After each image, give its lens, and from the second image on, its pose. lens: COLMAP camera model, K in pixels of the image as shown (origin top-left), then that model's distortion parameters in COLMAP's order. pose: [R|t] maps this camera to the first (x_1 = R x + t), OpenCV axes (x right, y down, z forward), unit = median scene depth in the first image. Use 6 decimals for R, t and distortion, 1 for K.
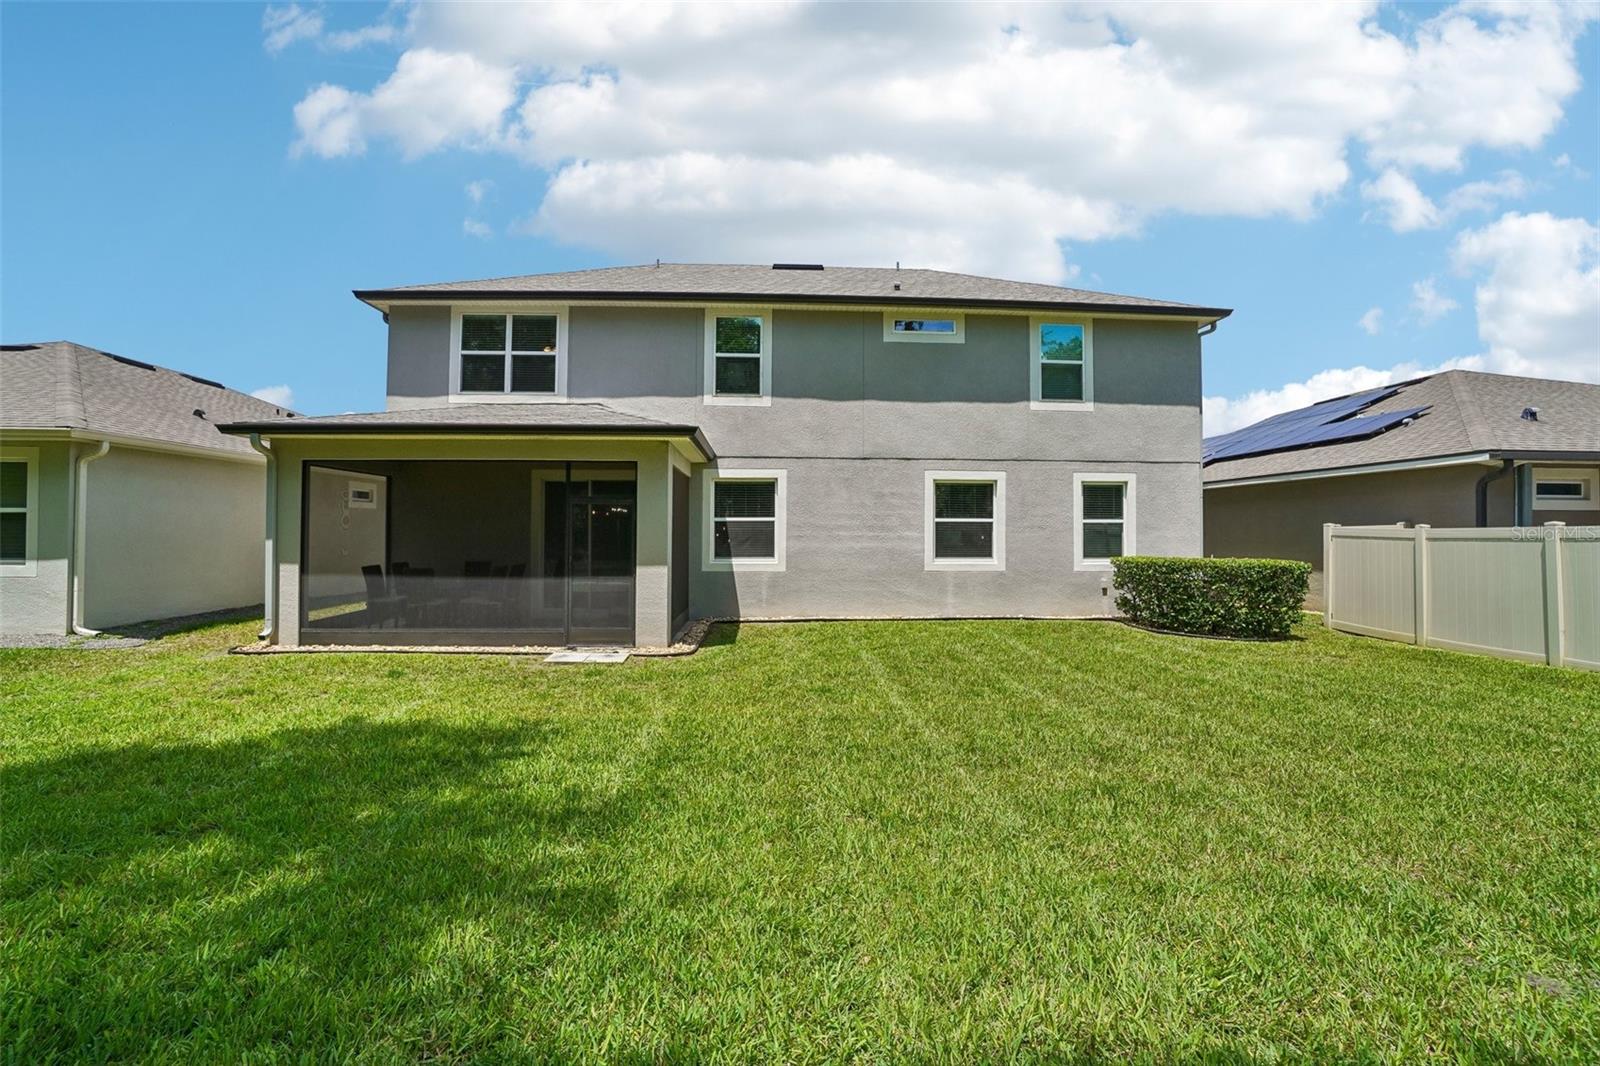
lens RADIAL K [[602.8, 0, 796.6], [0, 602.8, 532.6], [0, 0, 1]] dist [-0.032635, 0.000687]
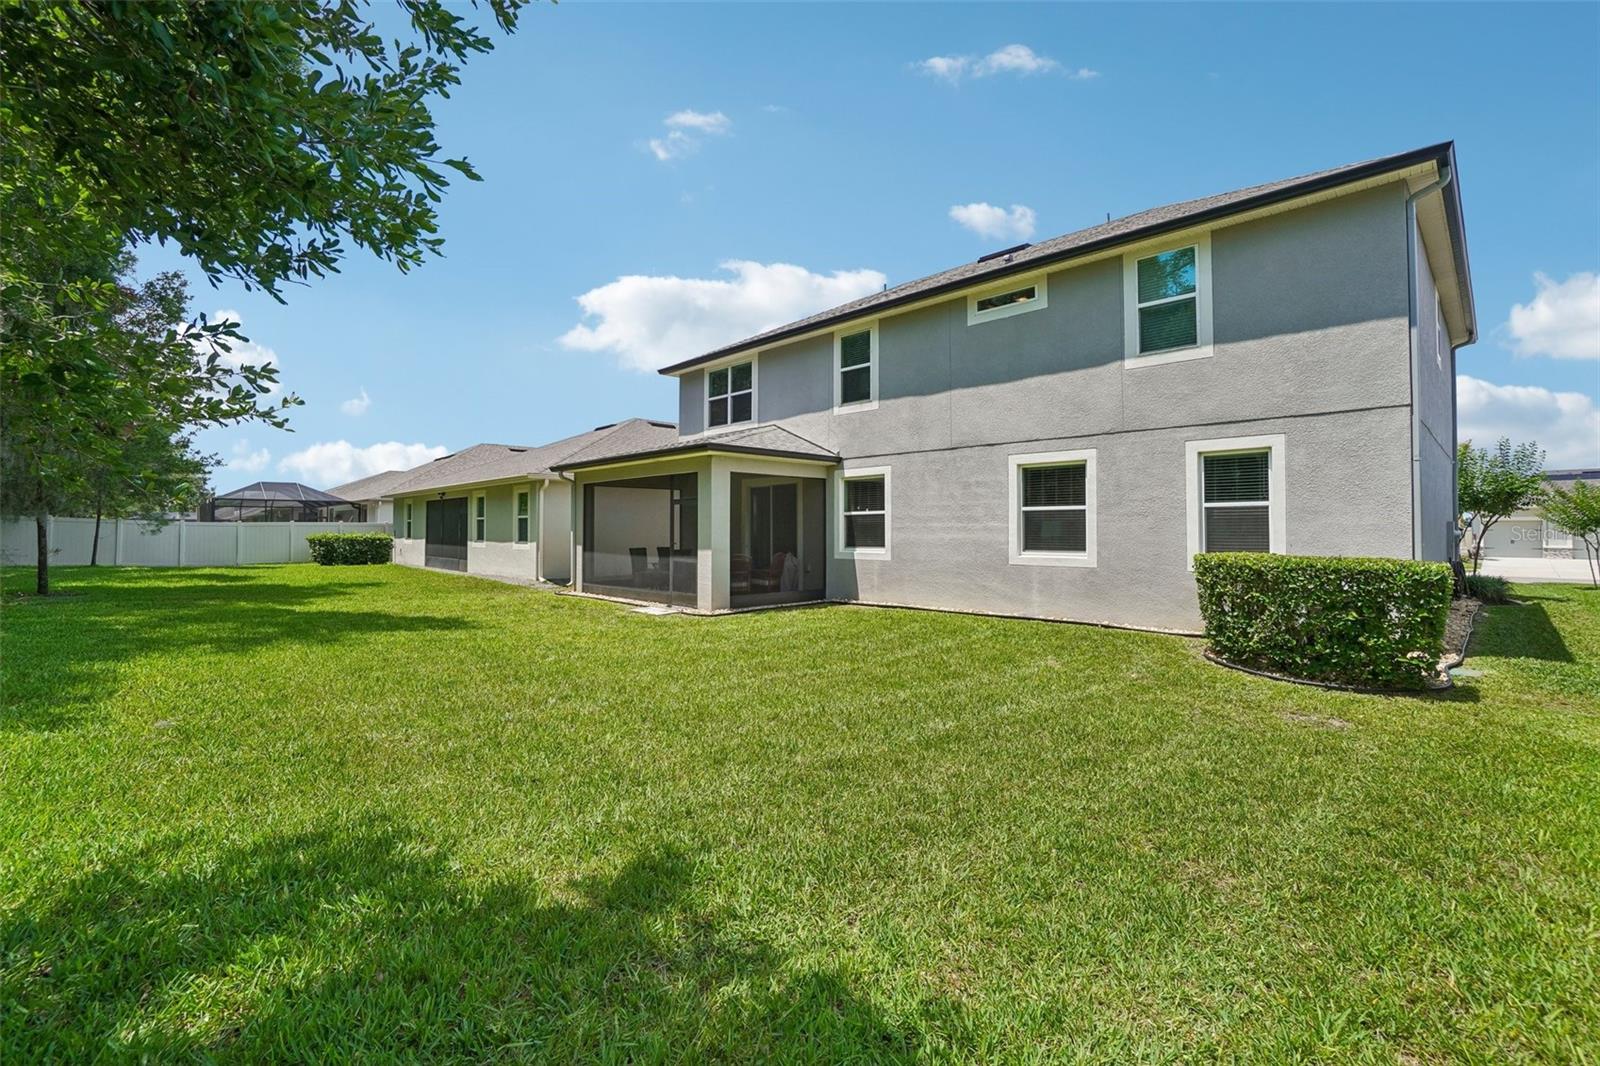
lens RADIAL K [[698.1, 0, 789.8], [0, 698.1, 529.9], [0, 0, 1]] dist [-0.031677, -0.000663]
pose [[0.665637, -0.004505, -0.746262, 0.786190], [0.011088, 0.999931, 0.003854, 0.002658], [0.746193, -0.010840, 0.665641, 0.037522]]
